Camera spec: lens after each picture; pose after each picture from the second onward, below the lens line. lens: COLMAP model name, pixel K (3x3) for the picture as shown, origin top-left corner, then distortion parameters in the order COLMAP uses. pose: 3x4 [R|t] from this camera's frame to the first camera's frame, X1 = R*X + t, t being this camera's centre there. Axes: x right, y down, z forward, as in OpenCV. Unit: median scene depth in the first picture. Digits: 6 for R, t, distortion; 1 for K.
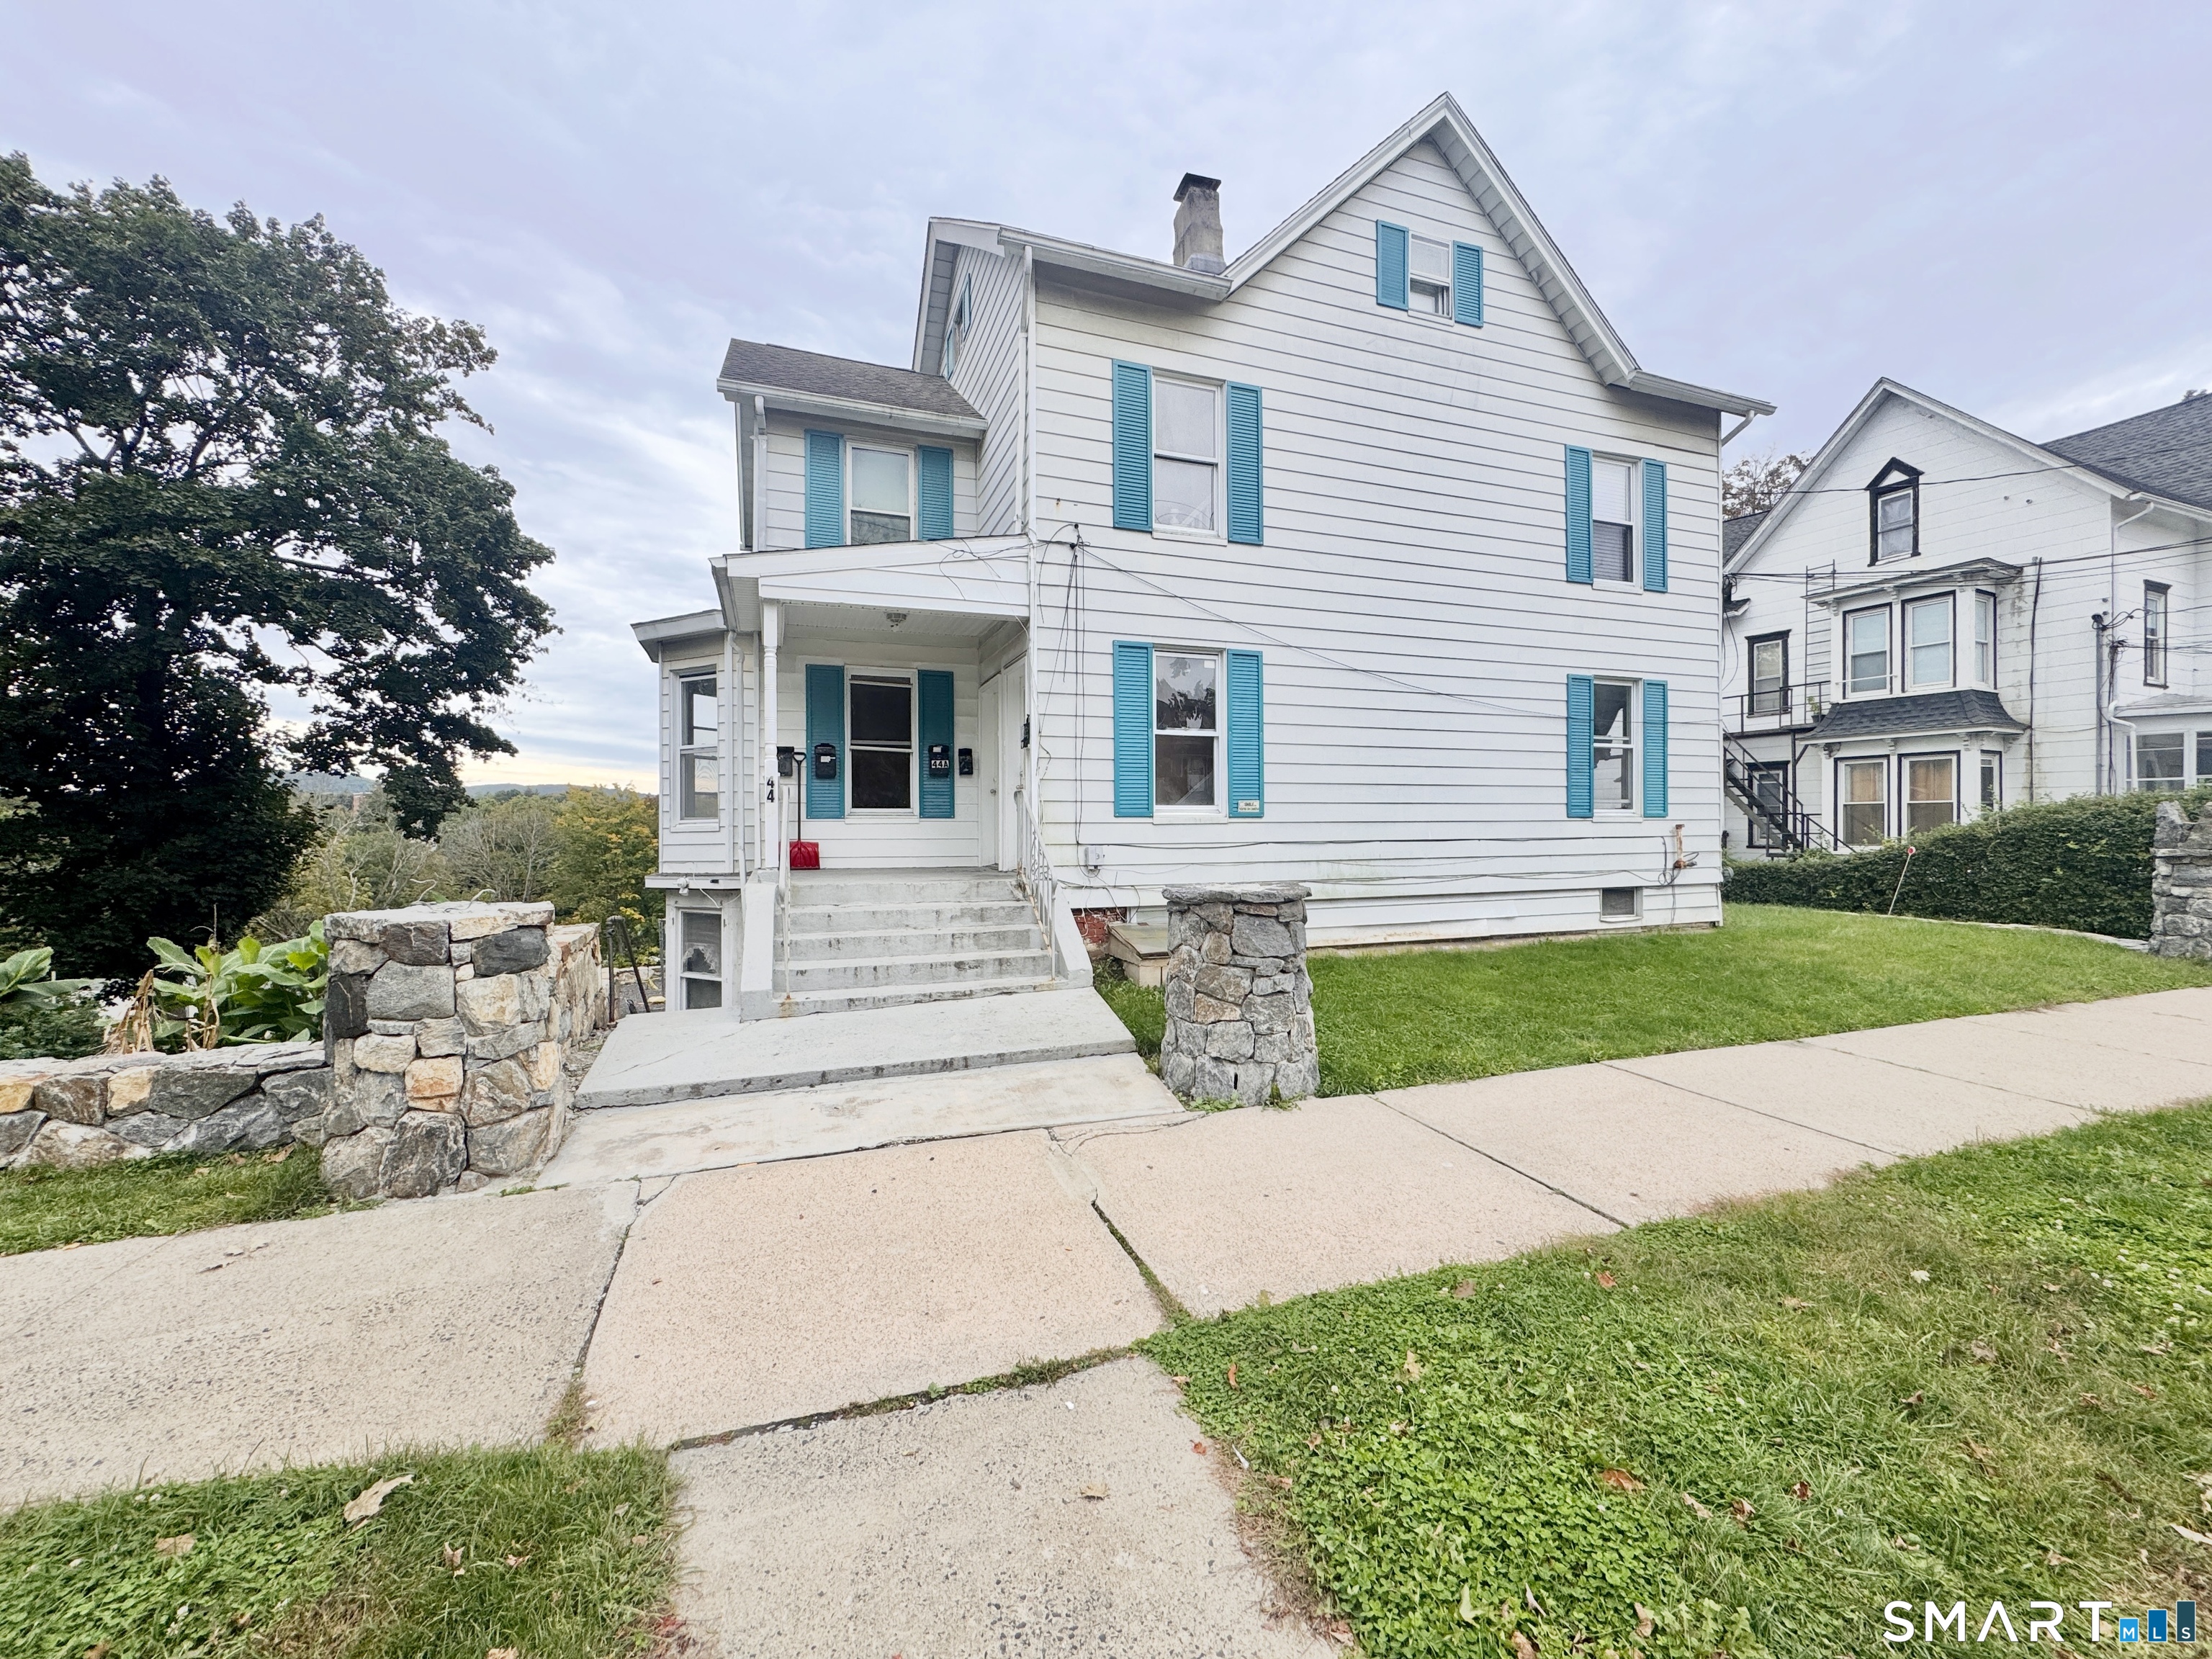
lens RADIAL K [[888.1, 0, 1111.4], [0, 888.1, 828.7], [0, 0, 1]] dist [-0.001691, 0.000294]
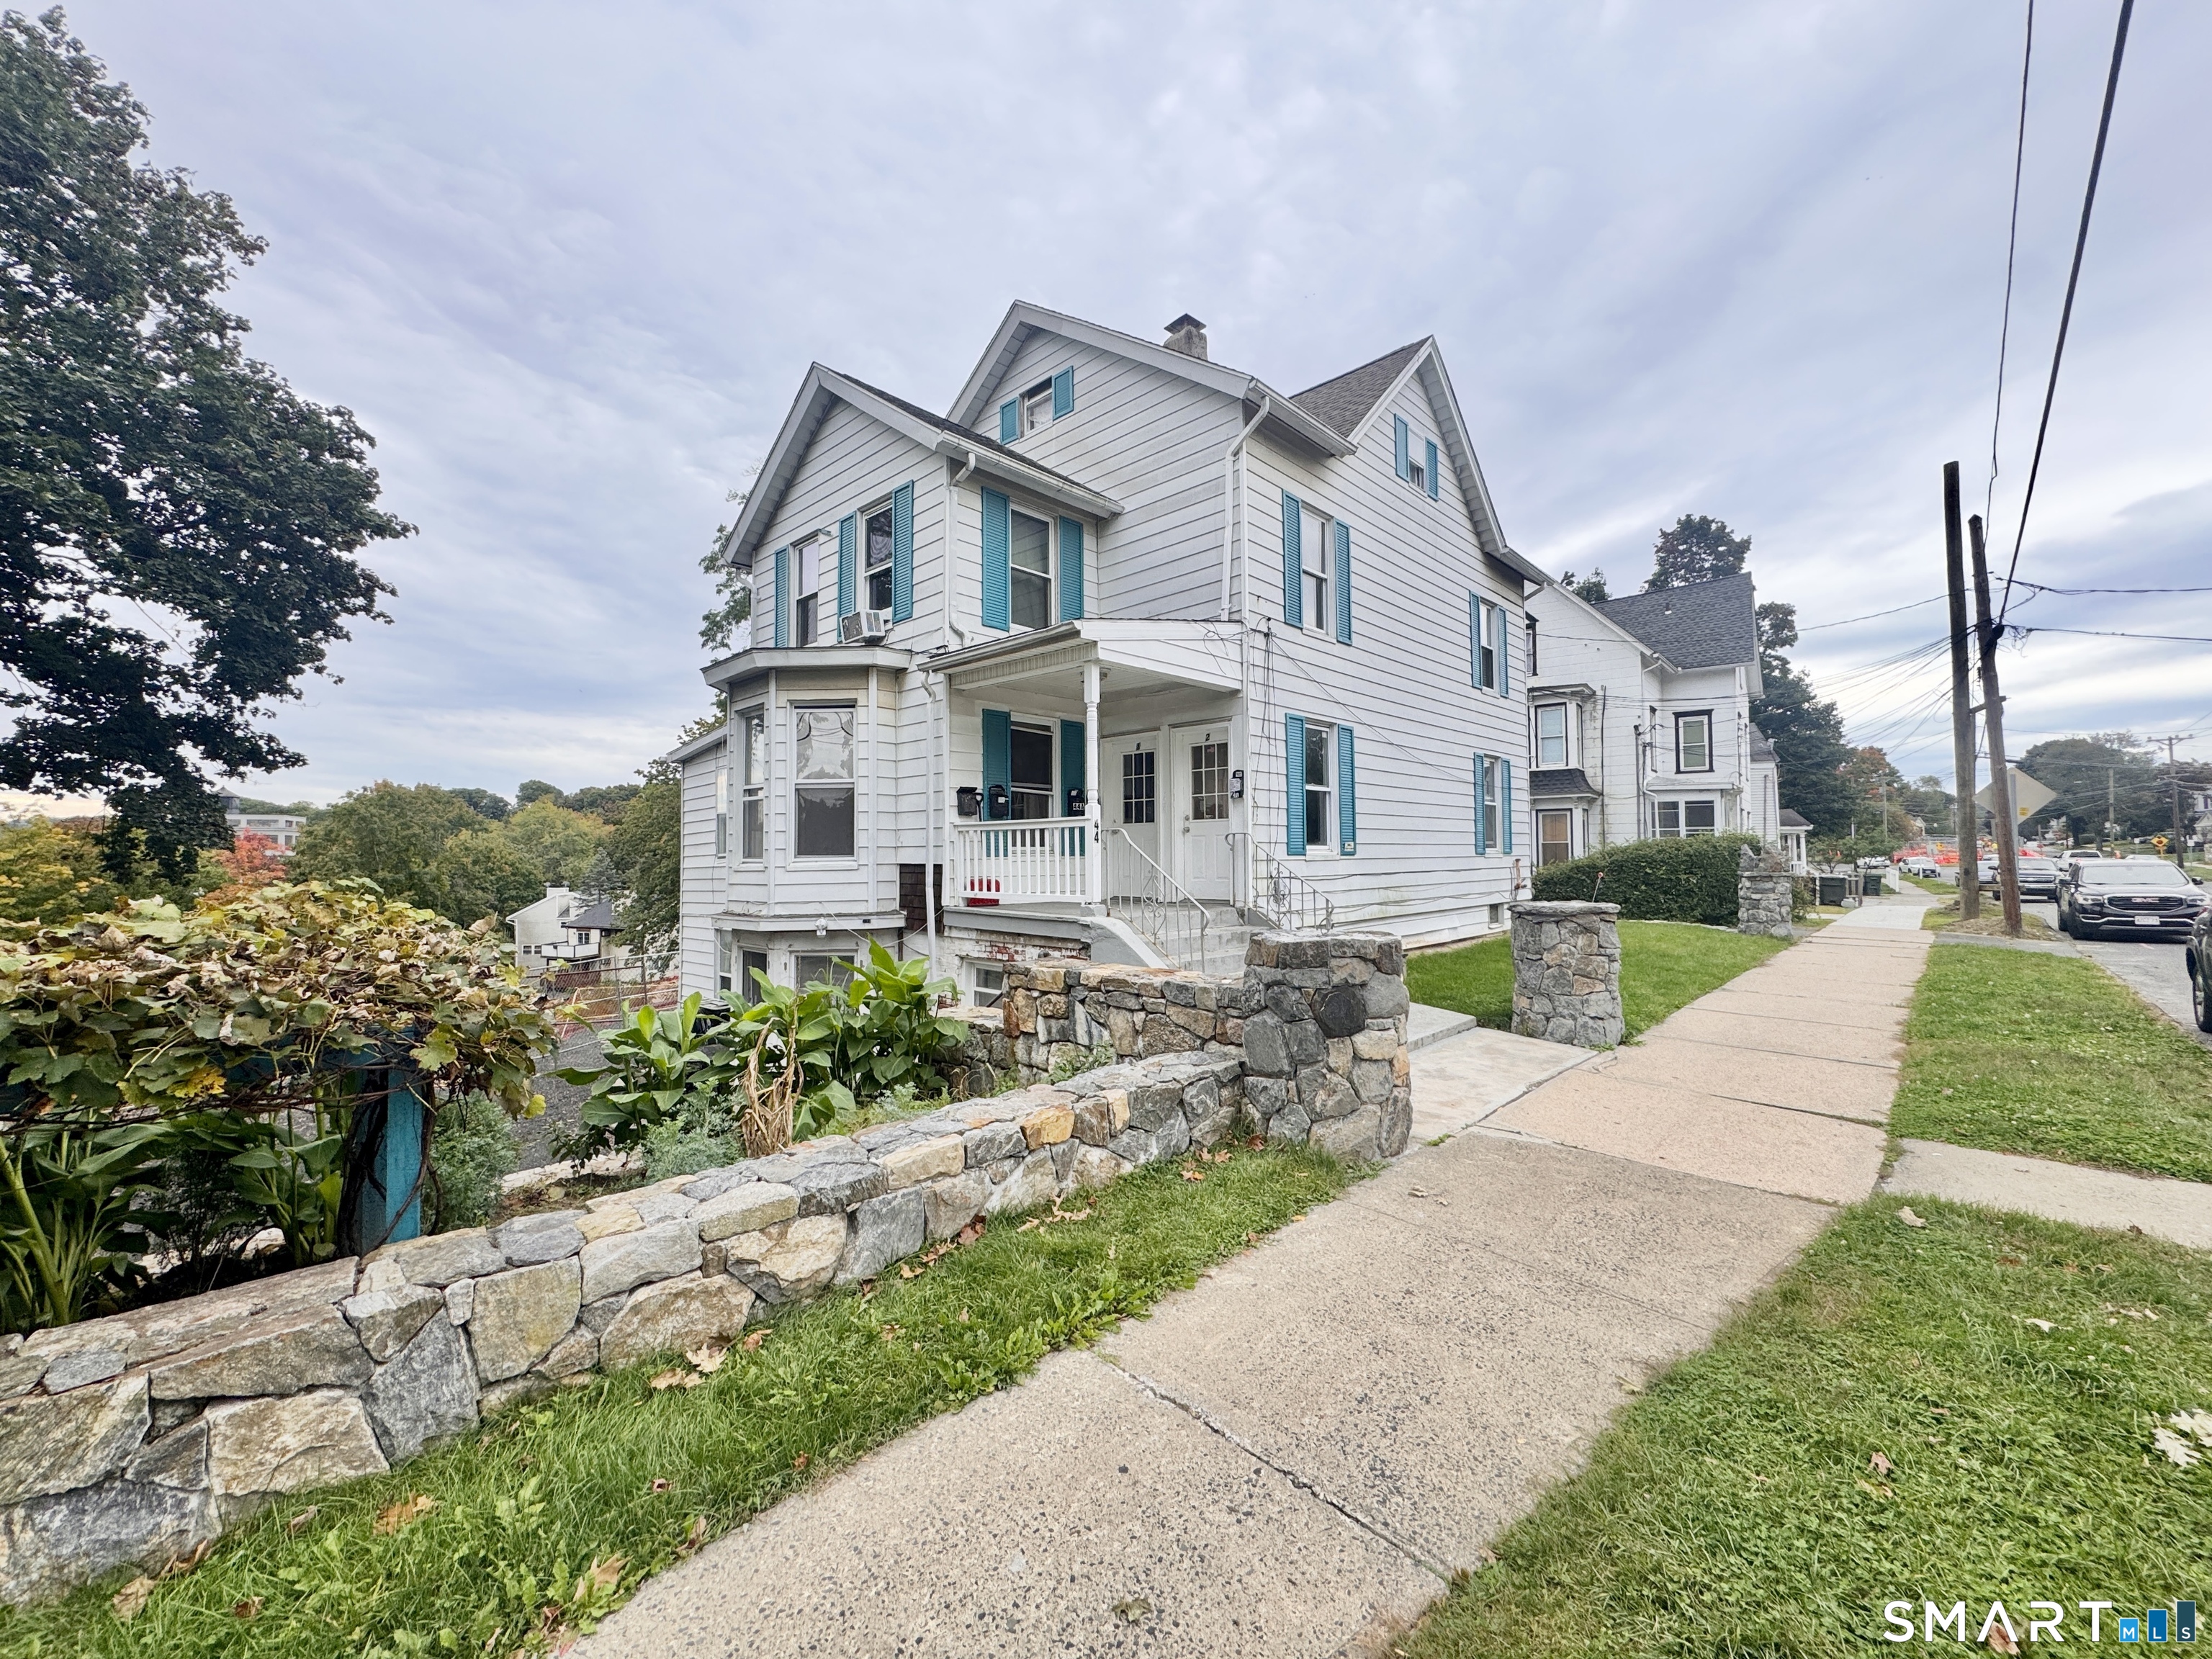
lens RADIAL K [[888.1, 0, 1117.5], [0, 888.1, 824.7], [0, 0, 1]] dist [-0.001691, 0.000294]
pose [[0.893544, 0.013619, 0.448768, -0.637866], [0.004853, 0.999188, -0.039987, -0.006107], [-0.448949, 0.037908, 0.892753, 0.002807]]
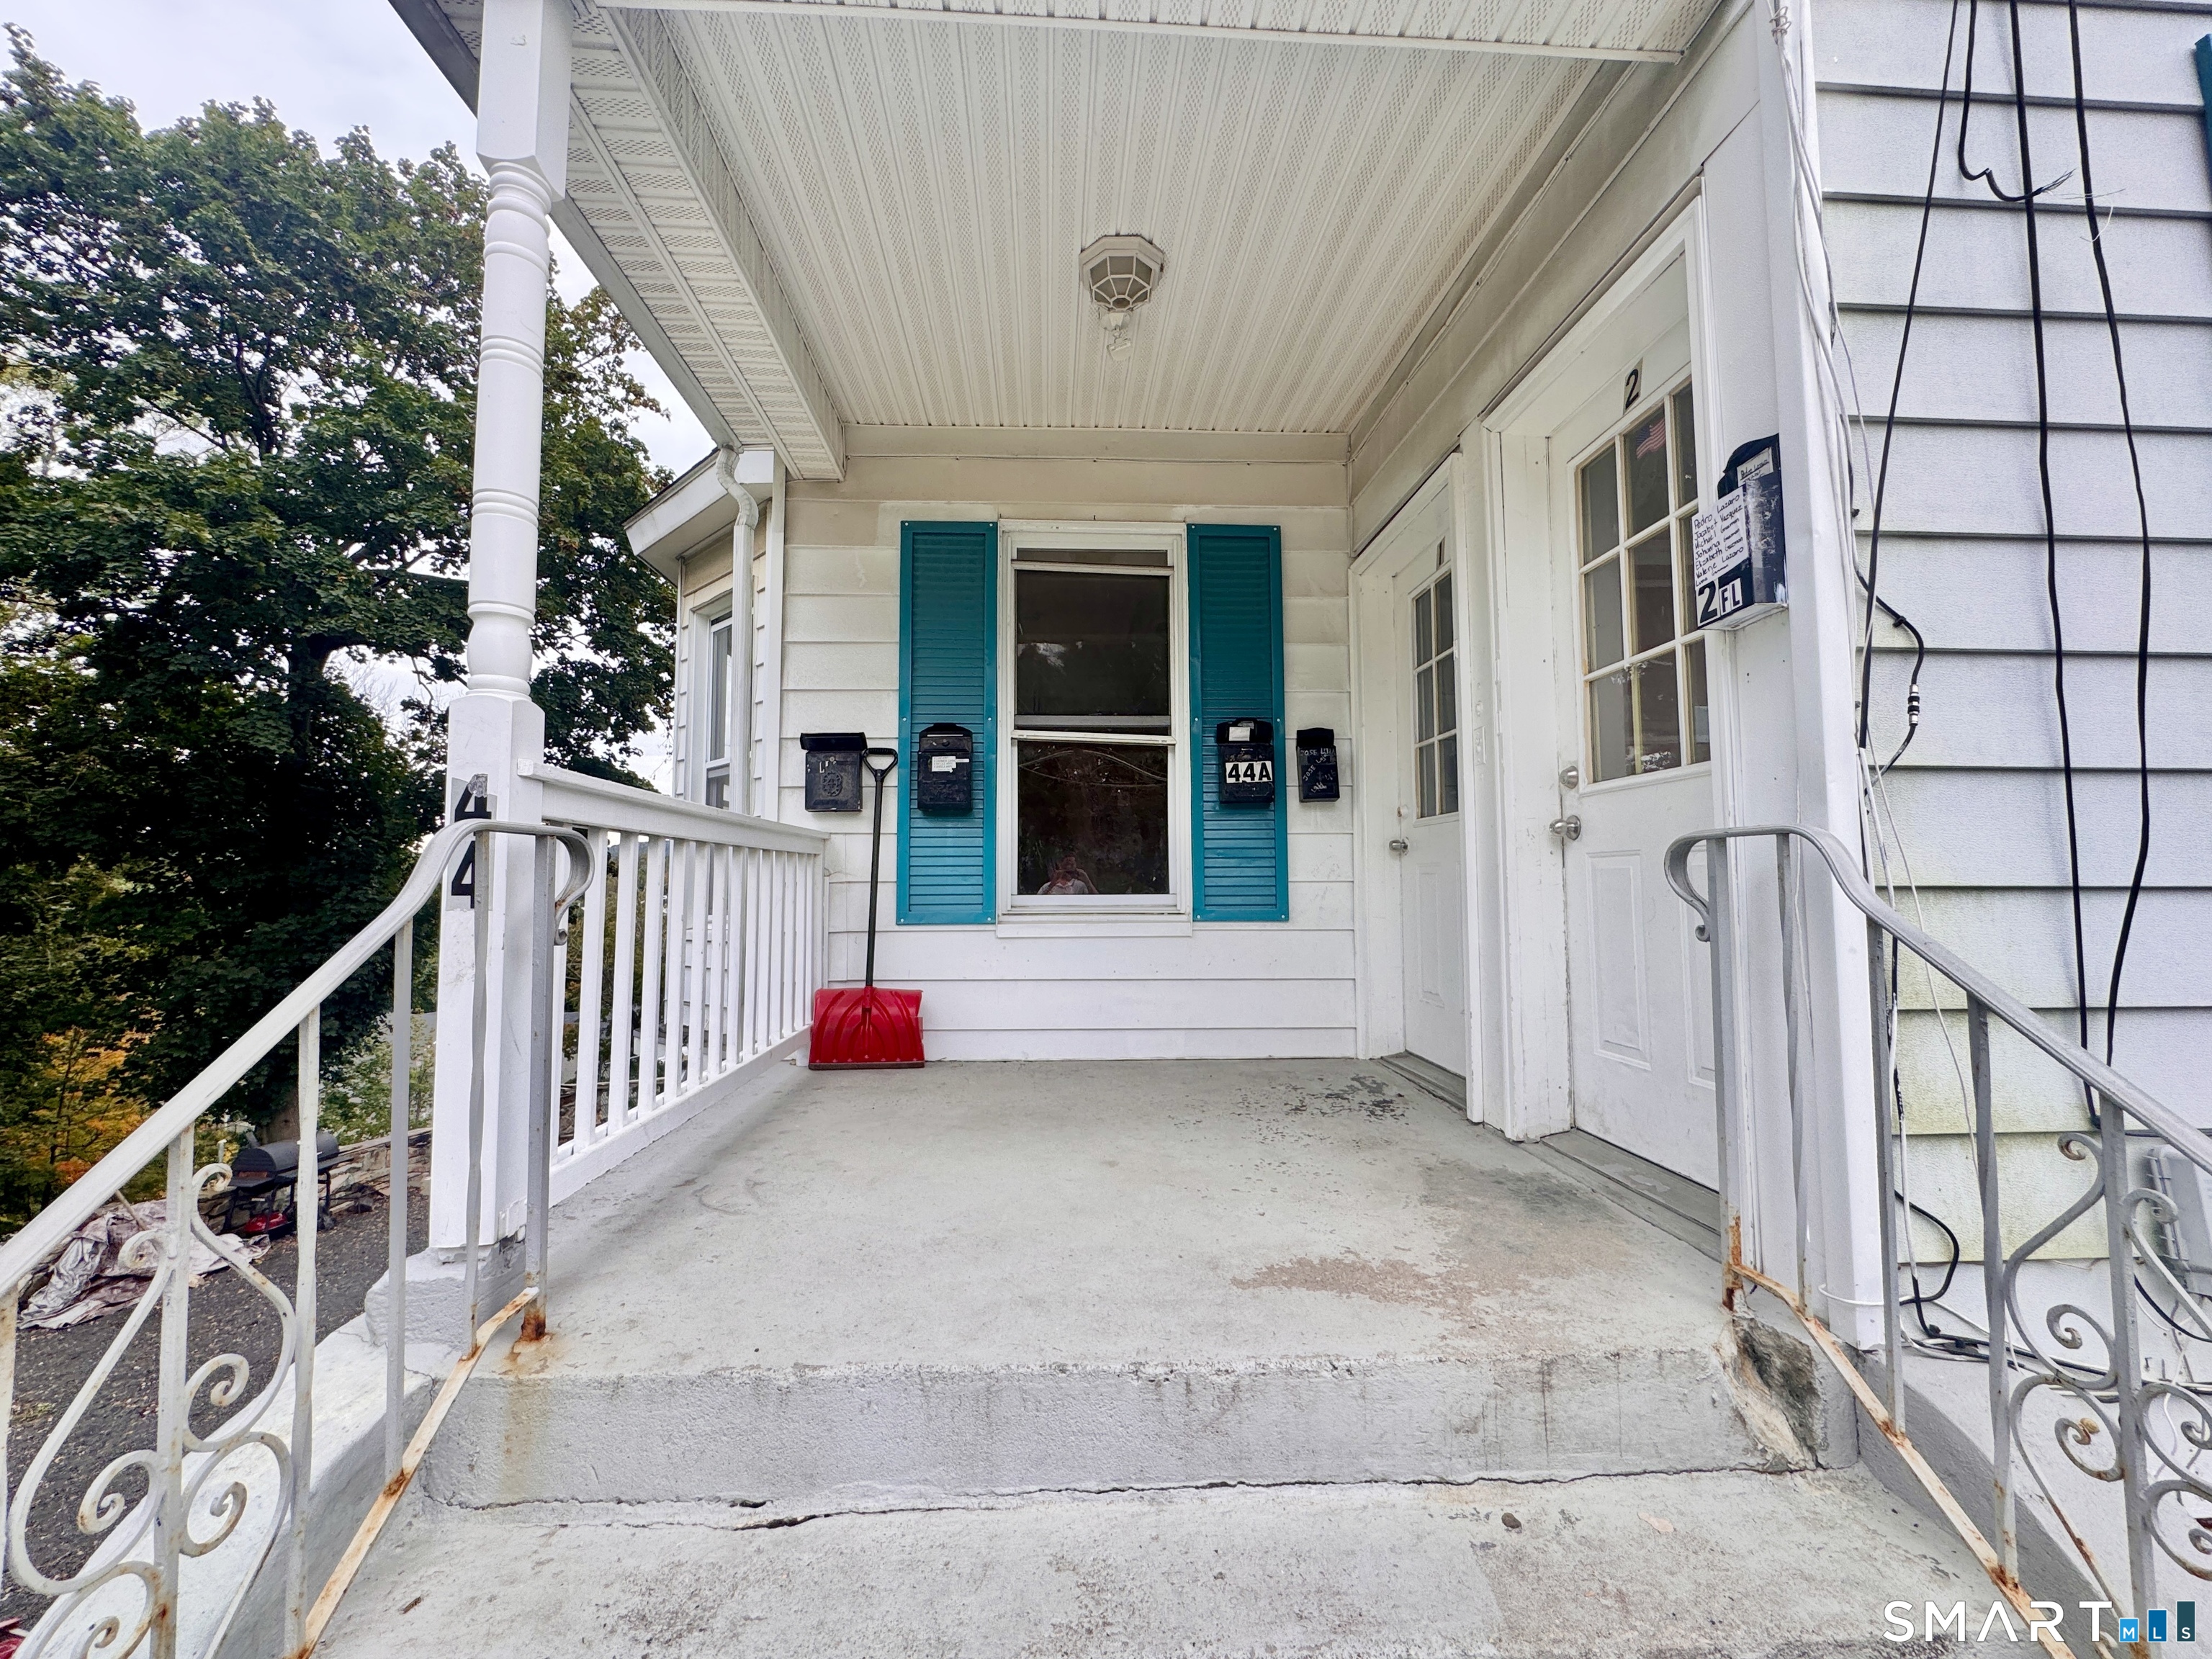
lens RADIAL K [[888.1, 0, 1108.4], [0, 888.1, 839.1], [0, 0, 1]] dist [-0.001691, 0.000294]
pose [[0.955916, -0.015895, -0.293209, -0.141197], [-0.000805, 0.998388, -0.056747, -0.024687], [0.293639, 0.054481, 0.954363, 0.636785]]
